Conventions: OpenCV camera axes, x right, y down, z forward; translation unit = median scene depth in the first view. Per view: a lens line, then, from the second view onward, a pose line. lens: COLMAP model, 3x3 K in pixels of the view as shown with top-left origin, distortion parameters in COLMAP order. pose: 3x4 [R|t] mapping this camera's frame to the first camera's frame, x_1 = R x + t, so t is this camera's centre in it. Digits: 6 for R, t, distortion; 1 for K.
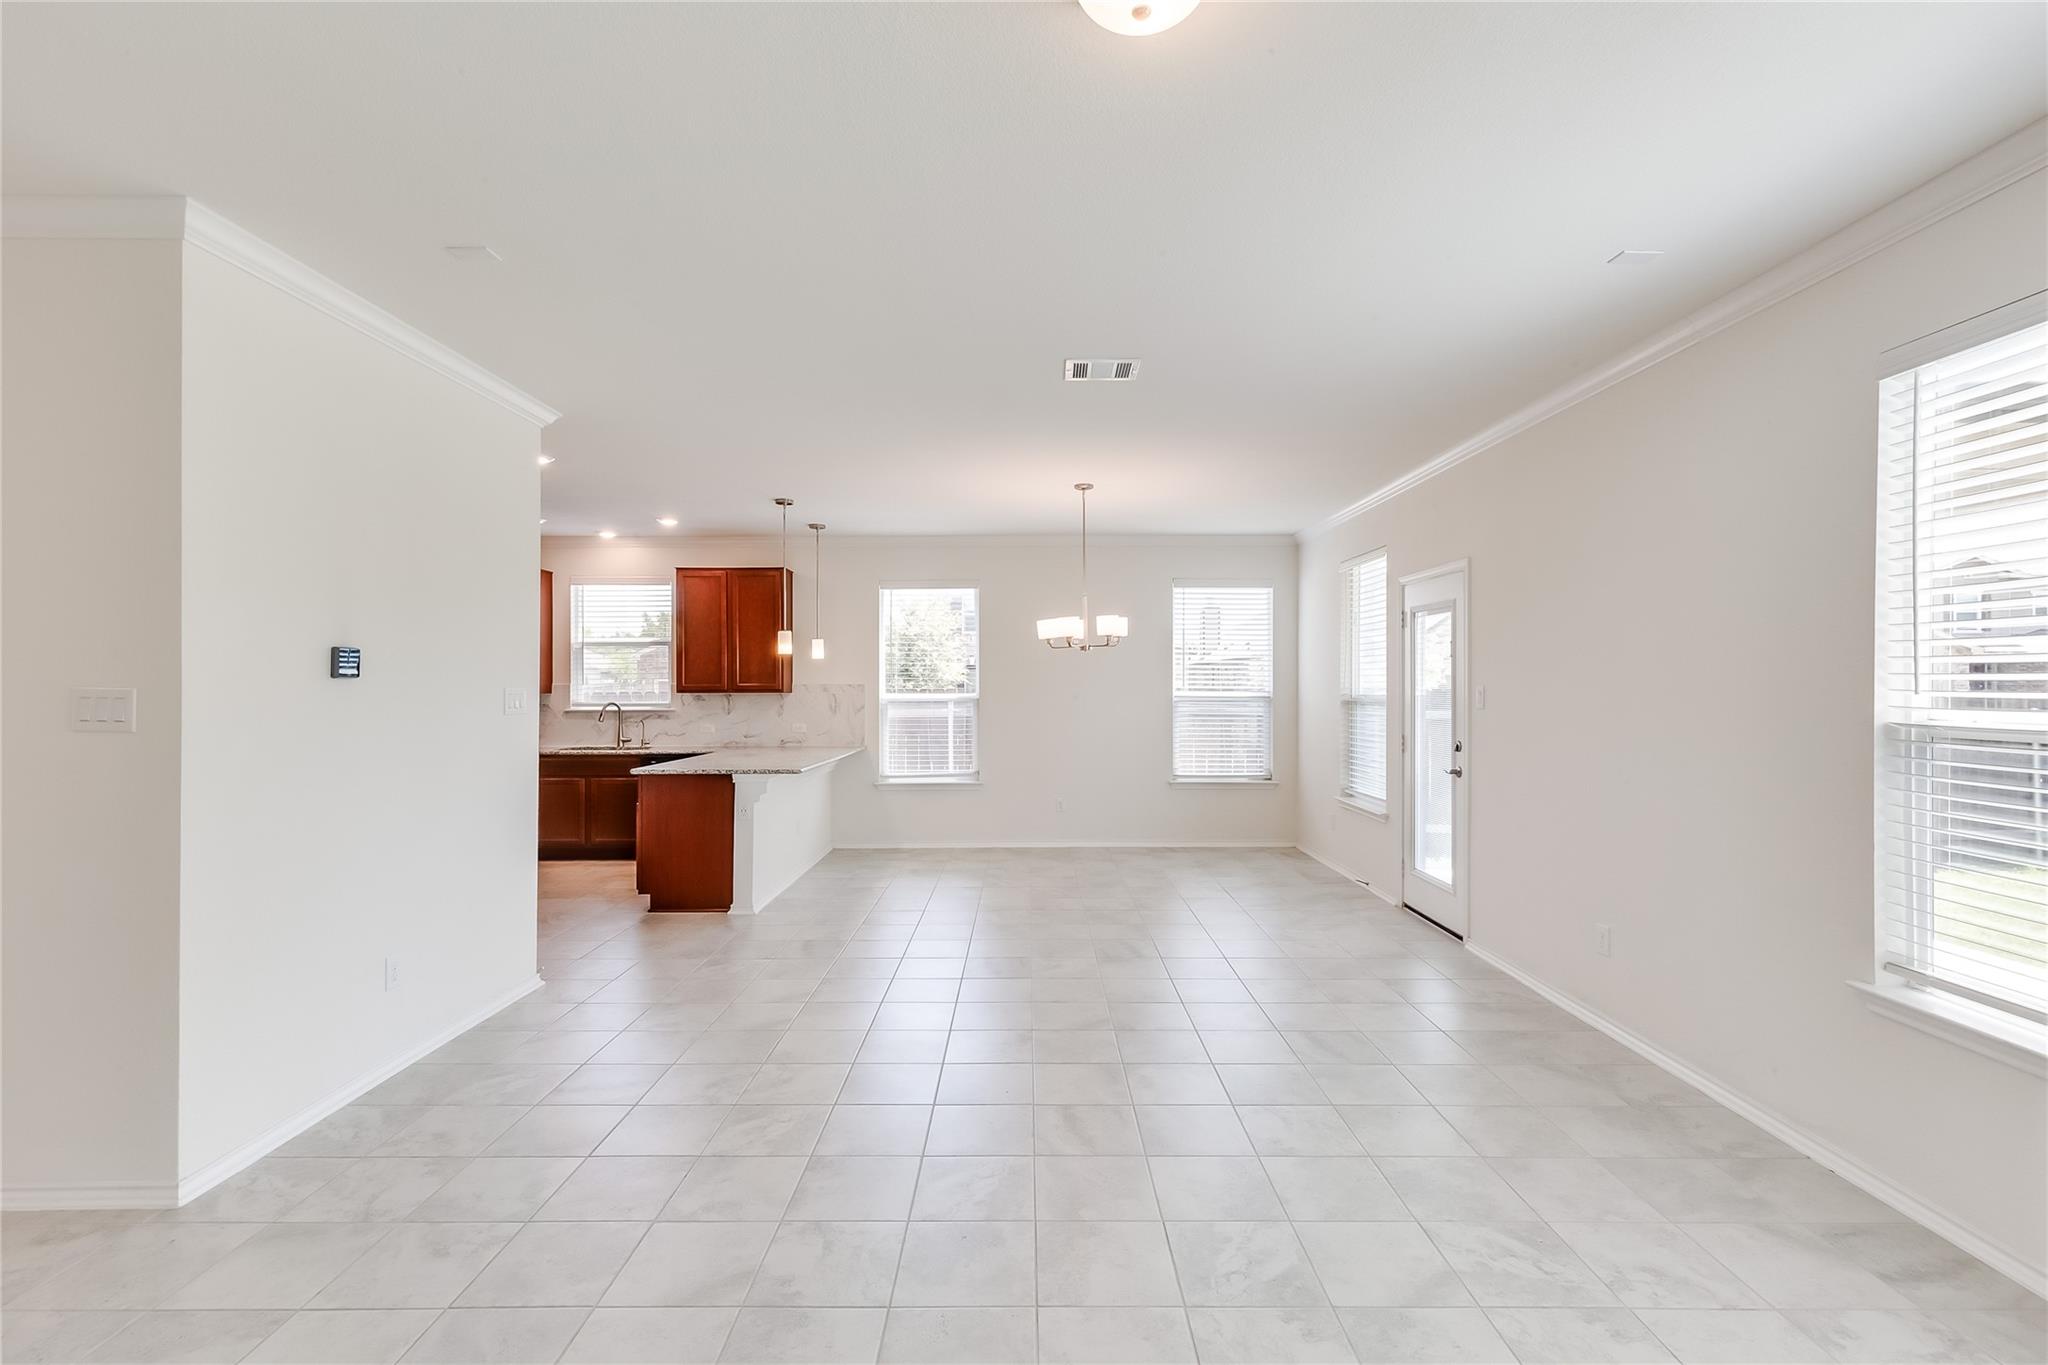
lens RADIAL K [[925.0, 0, 1027.1], [0, 925.0, 687.9], [0, 0, 1]] dist [0.004080, -0.000255]
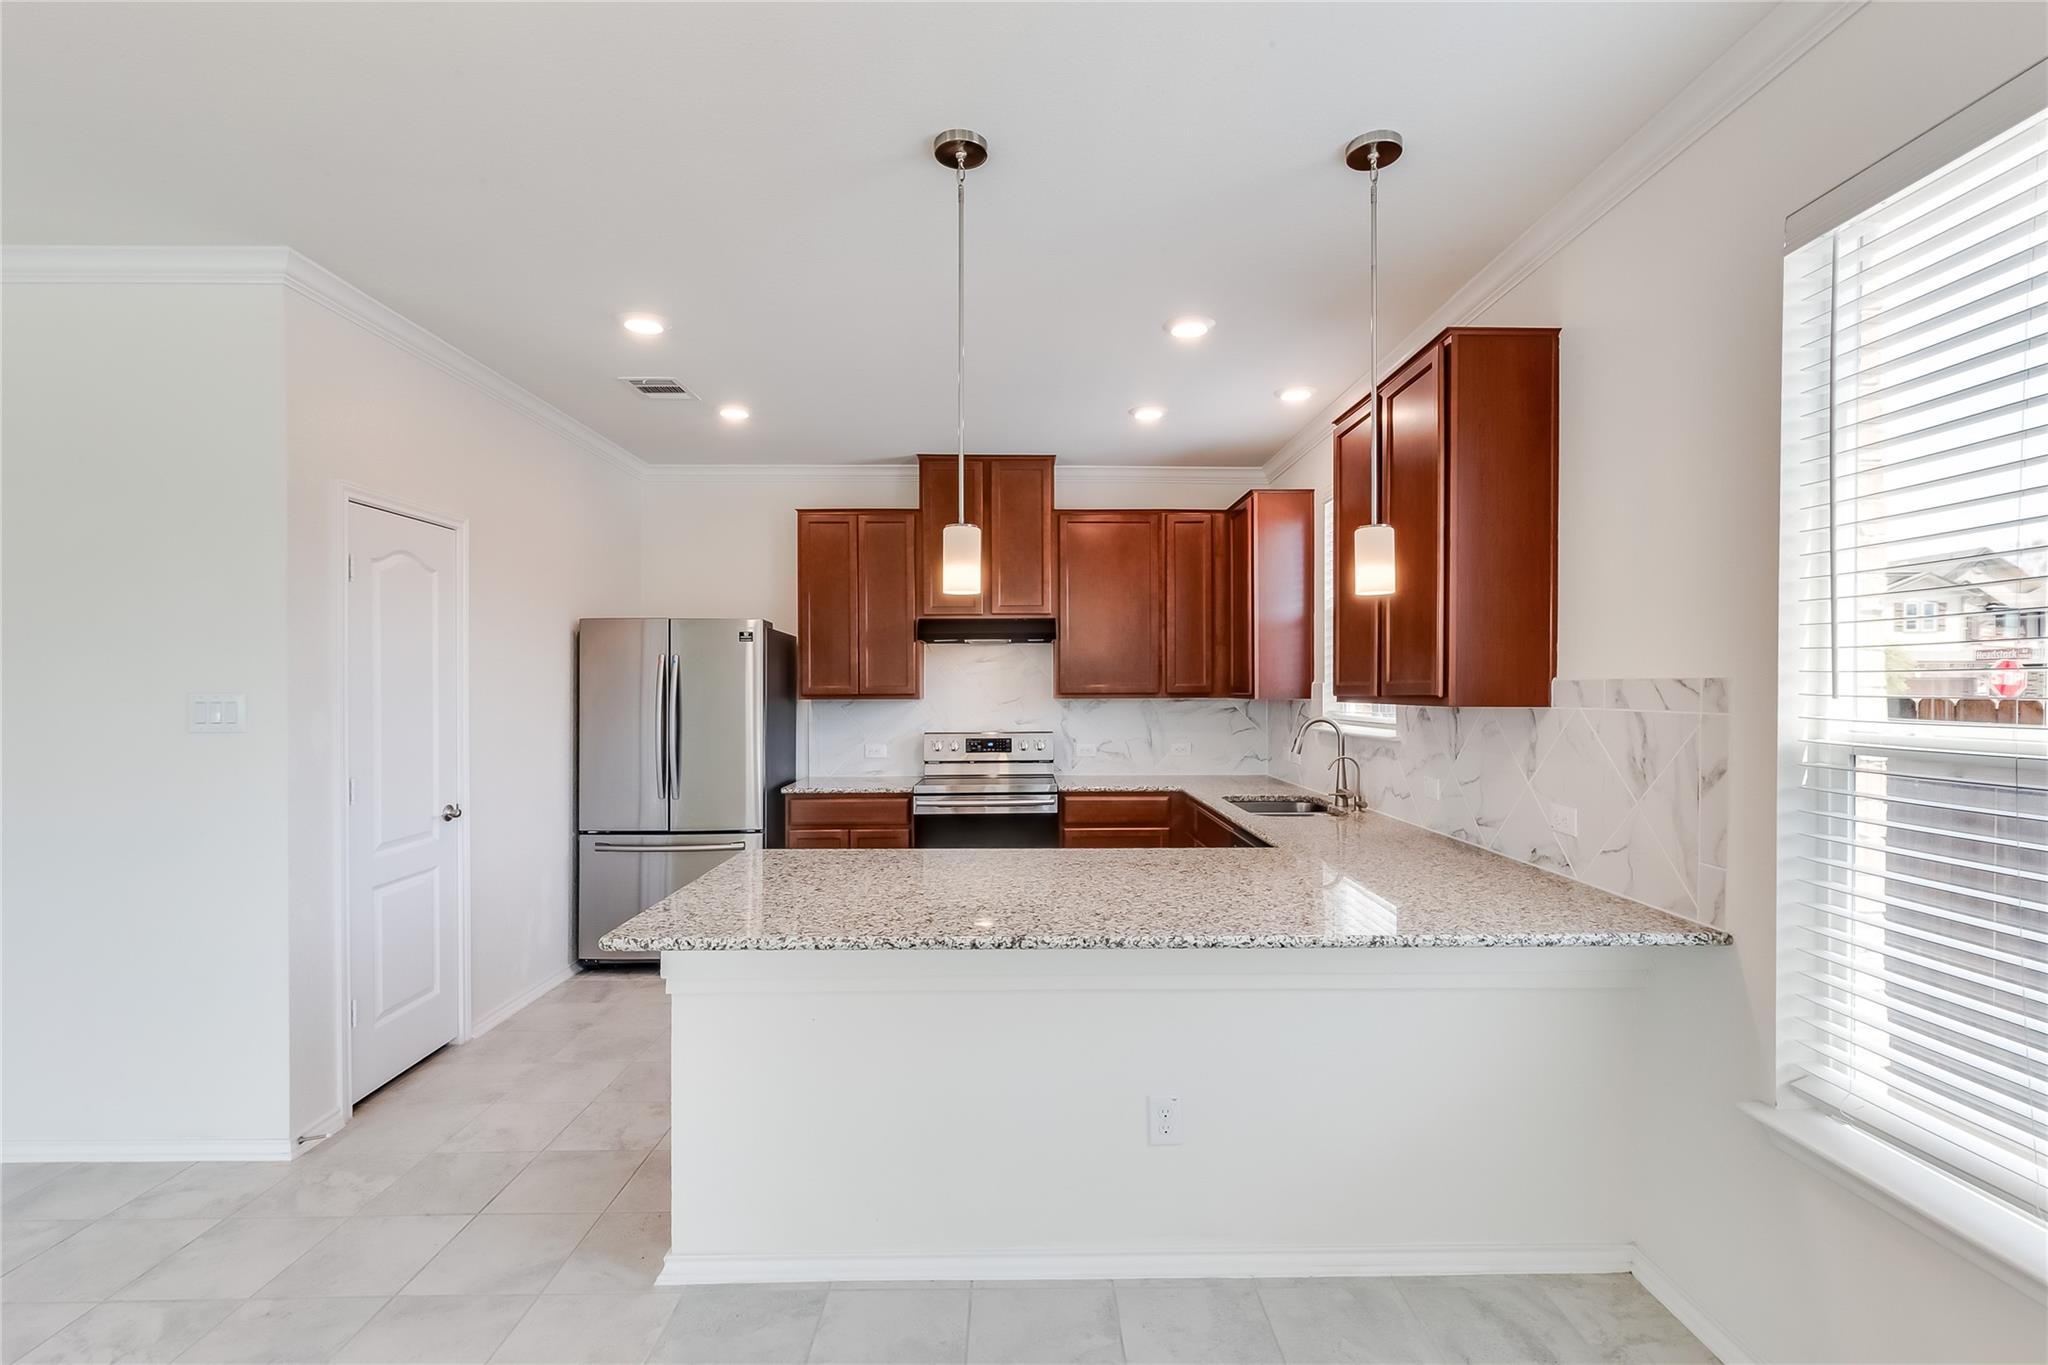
lens RADIAL K [[928.8, 0, 1026.0], [0, 928.8, 687.8], [0, 0, 1]] dist [0.003269, -0.000799]
pose [[0.012476, 0.001672, -0.999921, 0.068425], [0.000989, 0.999998, 0.001684, -0.002119], [0.999922, -0.001009, 0.012474, 0.846222]]
